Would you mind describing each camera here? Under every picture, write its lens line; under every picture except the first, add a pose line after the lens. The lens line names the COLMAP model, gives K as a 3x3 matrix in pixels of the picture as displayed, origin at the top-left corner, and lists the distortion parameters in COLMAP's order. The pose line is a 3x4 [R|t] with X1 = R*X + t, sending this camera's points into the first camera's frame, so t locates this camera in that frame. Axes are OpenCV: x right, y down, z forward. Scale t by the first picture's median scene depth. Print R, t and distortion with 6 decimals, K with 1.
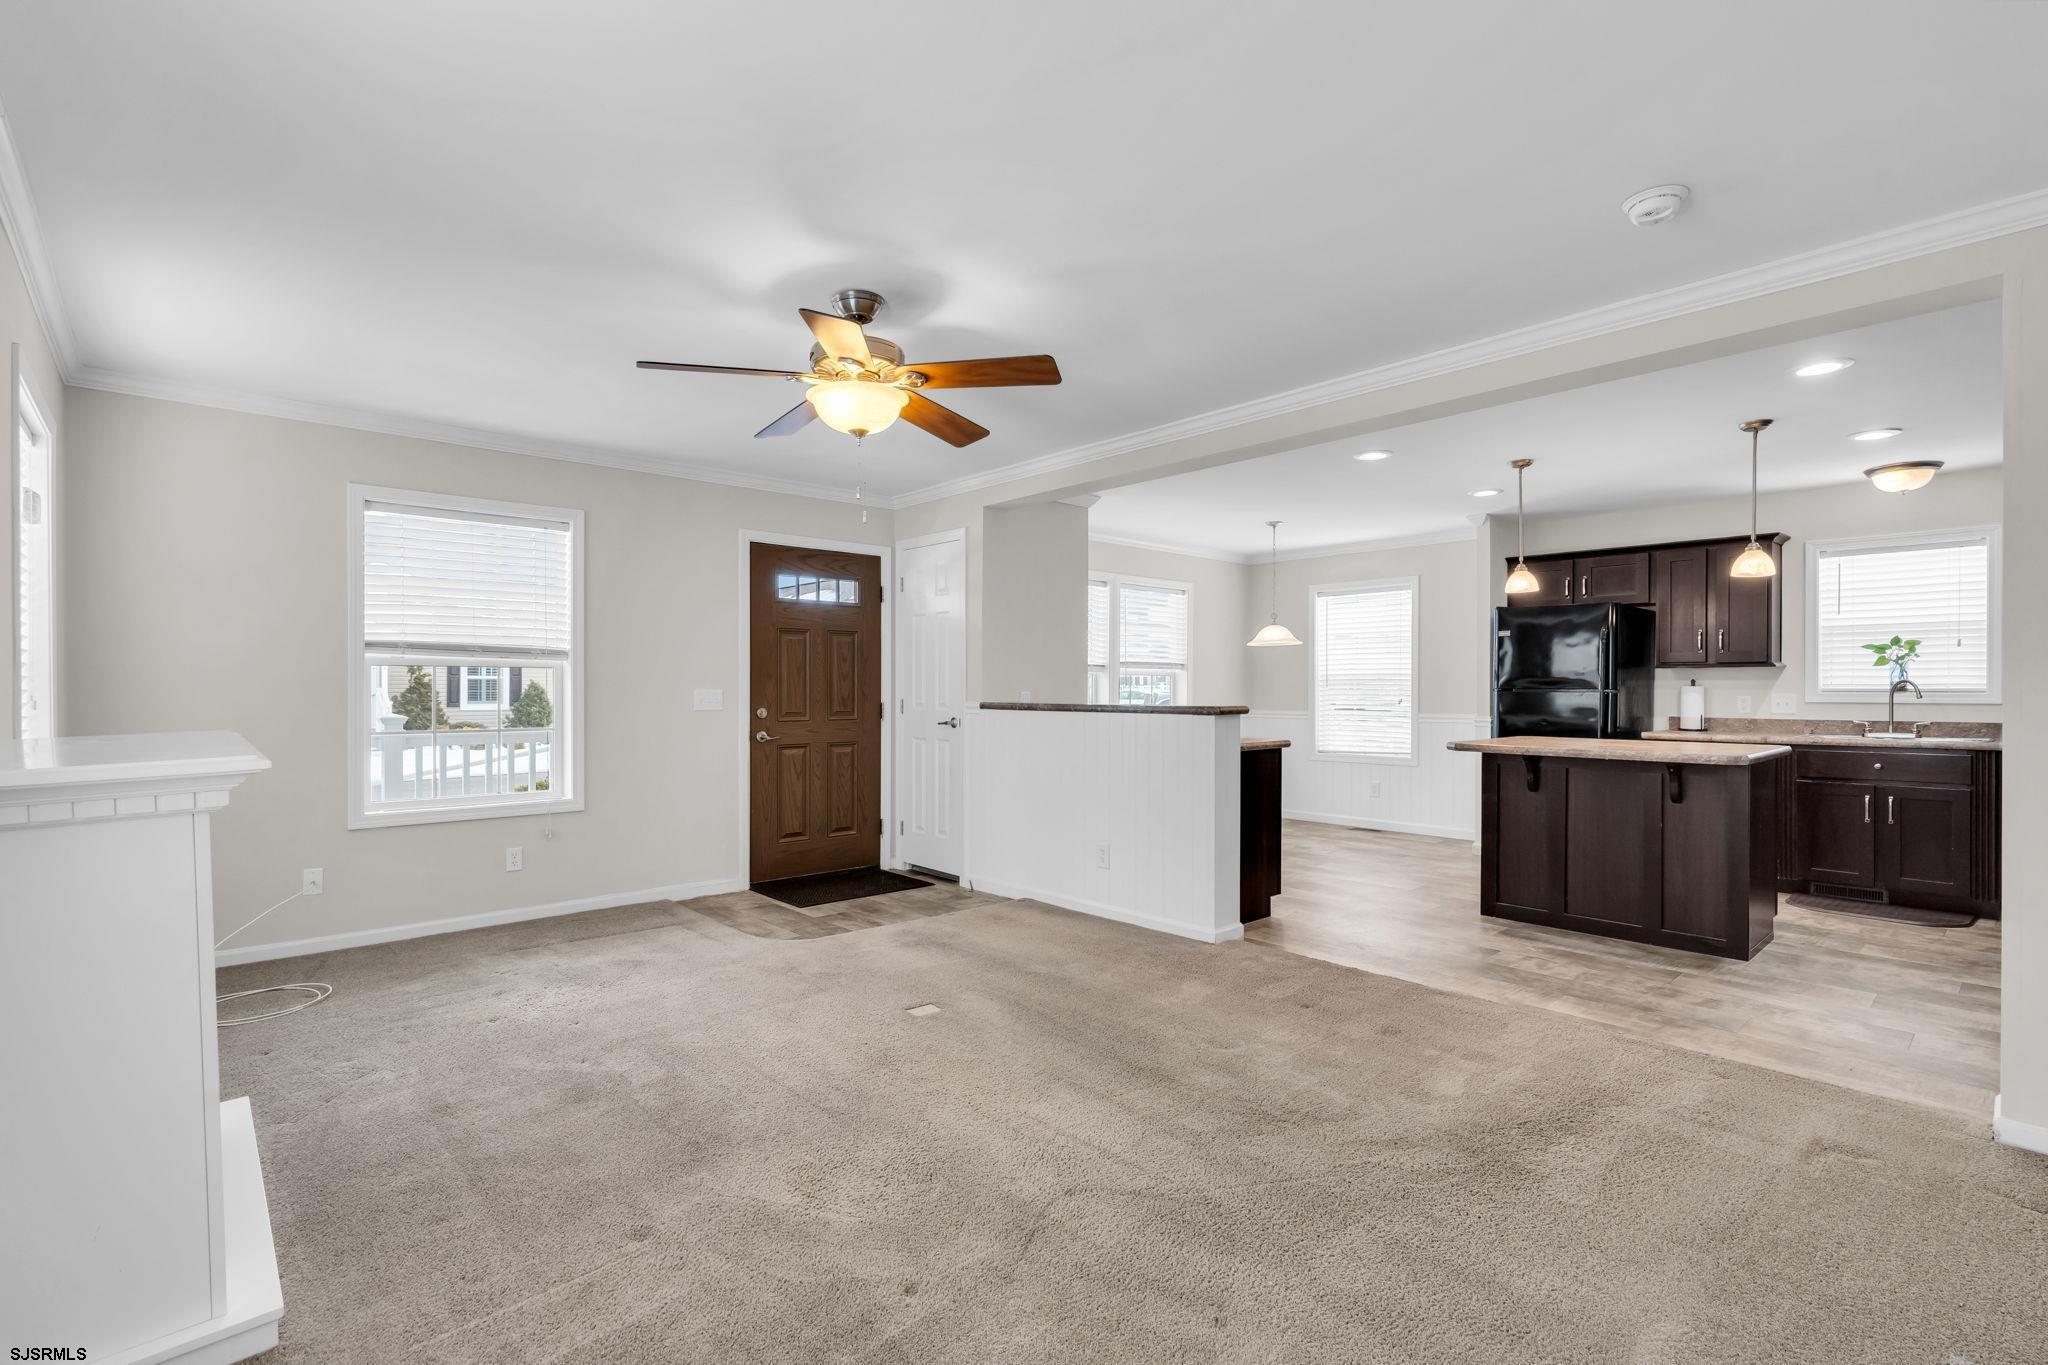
lens RADIAL K [[937.3, 0, 1024.0], [0, 937.3, 682.5], [0, 0, 1]] dist [0.002966, 0.000488]
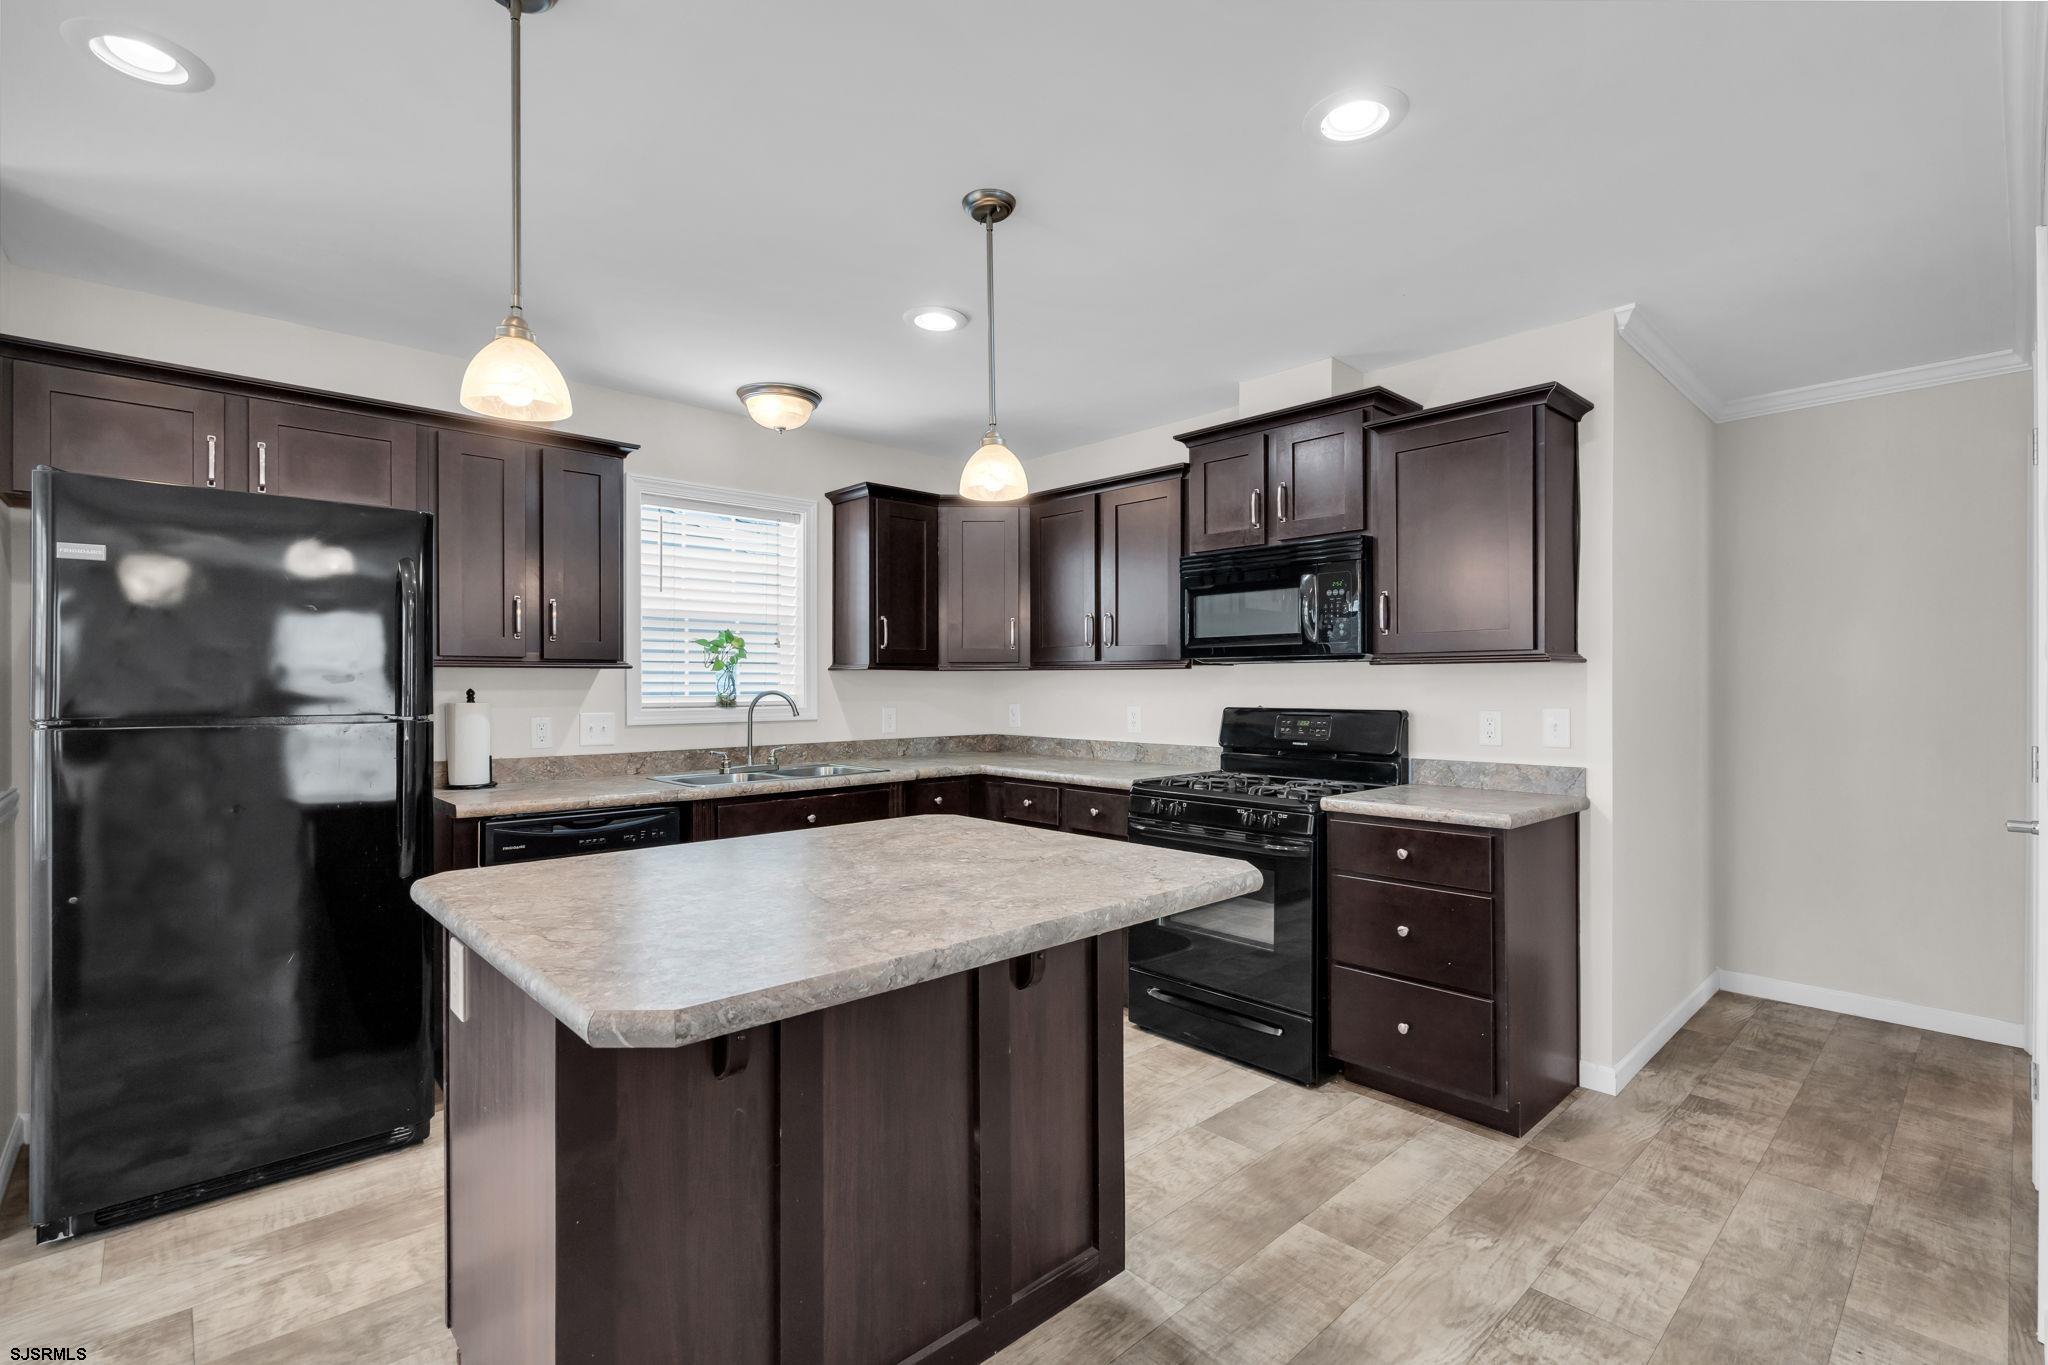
lens RADIAL K [[922.0, 0, 1005.2], [0, 922.0, 688.0], [0, 0, 1]] dist [-0.011373, 0.000032]
pose [[-0.011221, -0.004178, 0.999928, 0.217616], [-0.001085, 0.999991, 0.004166, -0.007502], [-0.999936, -0.001038, -0.011226, 0.789031]]
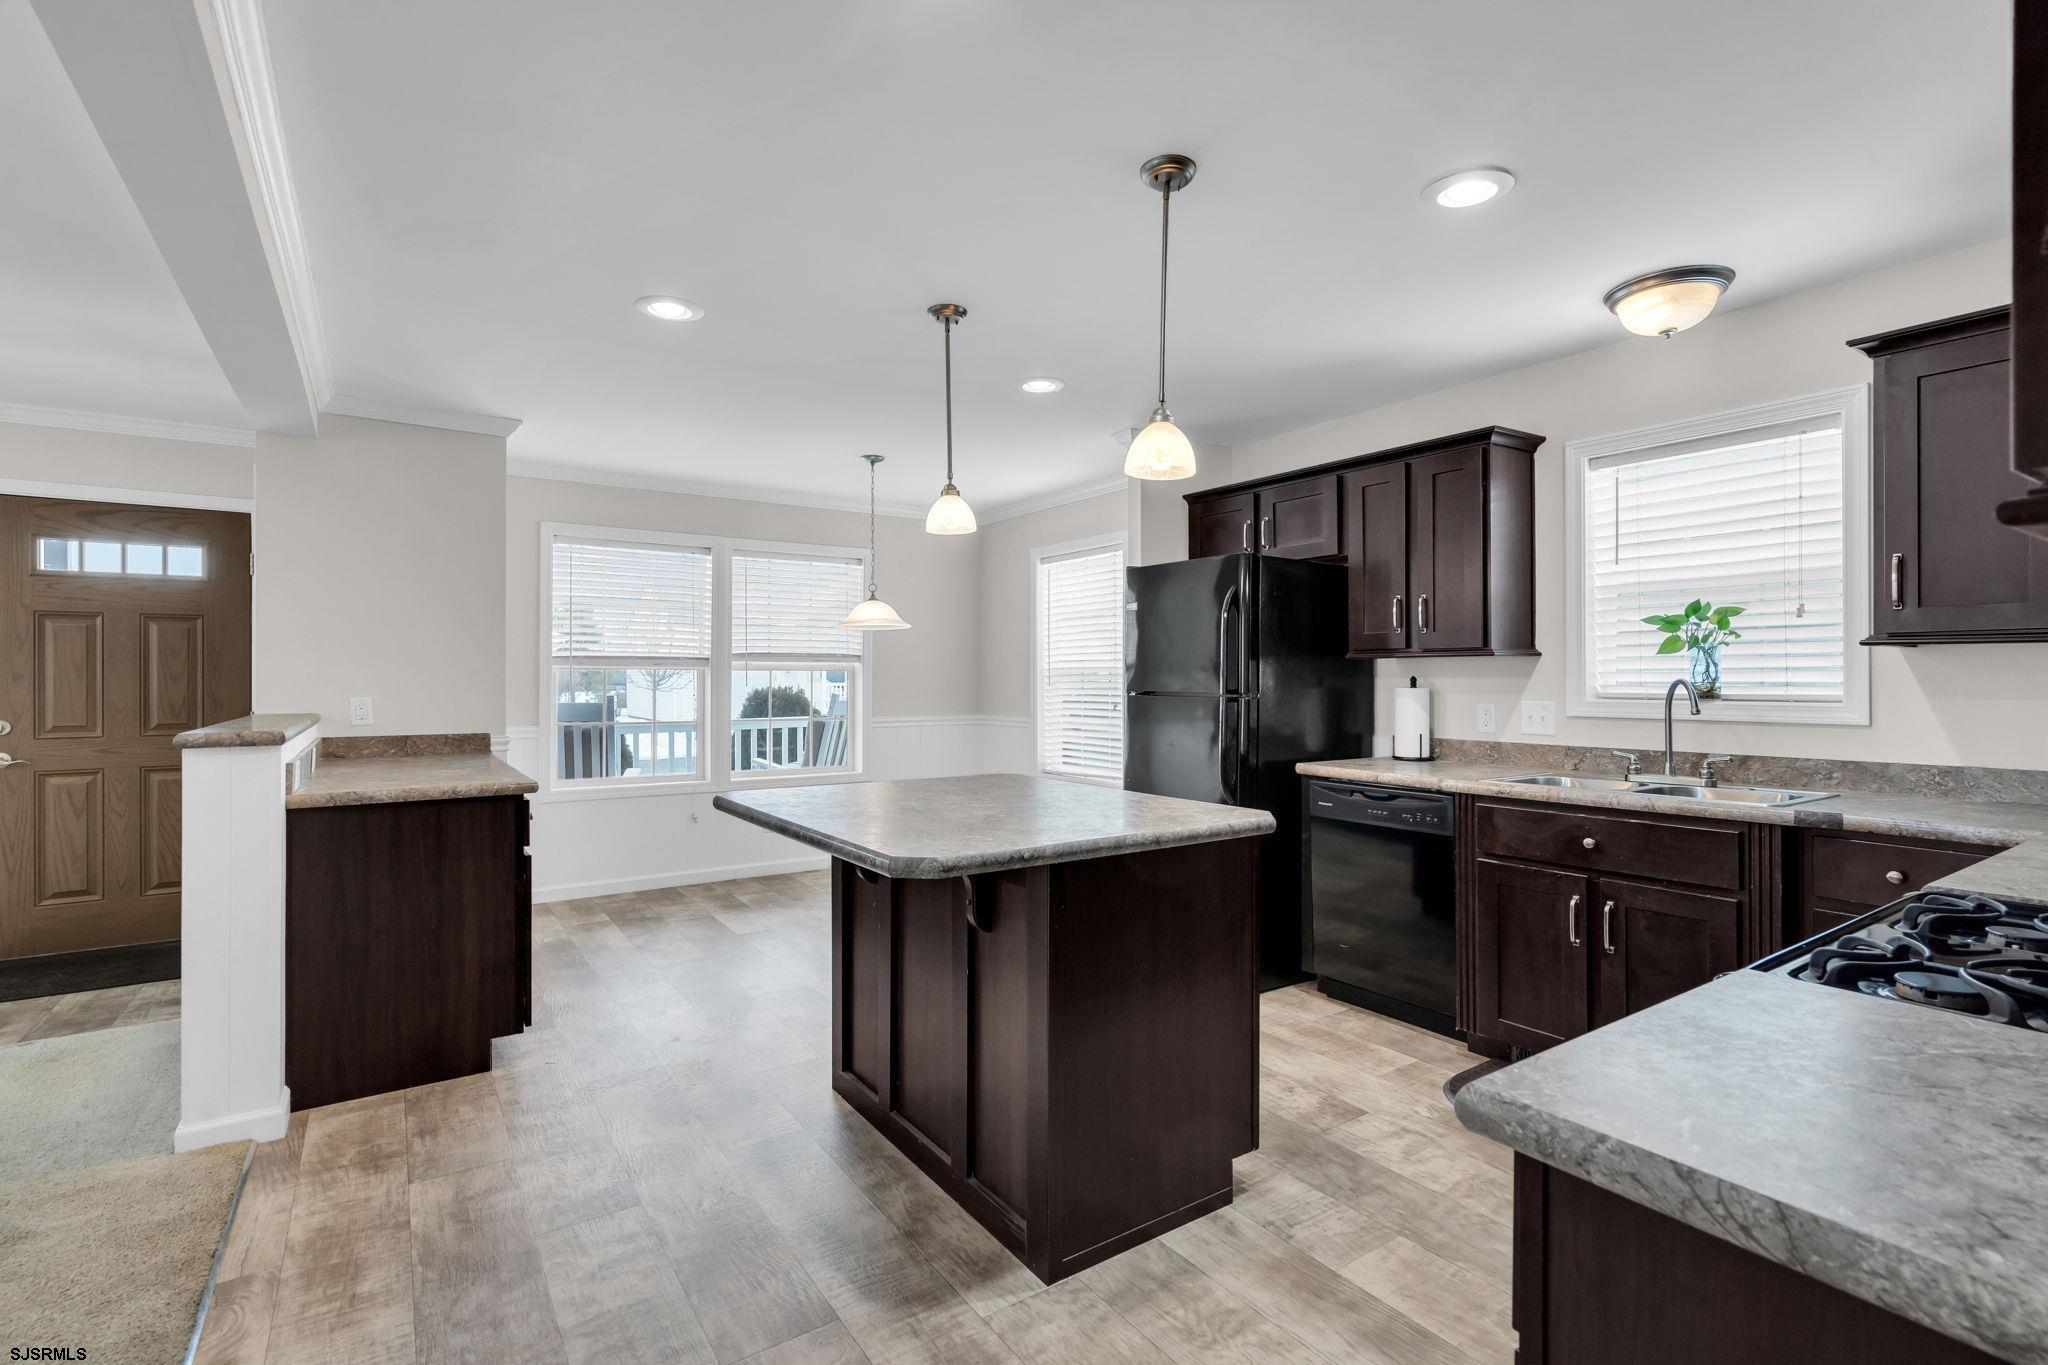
lens RADIAL K [[949.5, 0, 1004.6], [0, 949.5, 670.7], [0, 0, 1]] dist [-0.003339, 0.000055]
pose [[0.990019, -0.003807, -0.140883, 0.596545], [0.003237, 0.999986, -0.004275, -0.006179], [0.140897, 0.003776, 0.990017, 0.383619]]
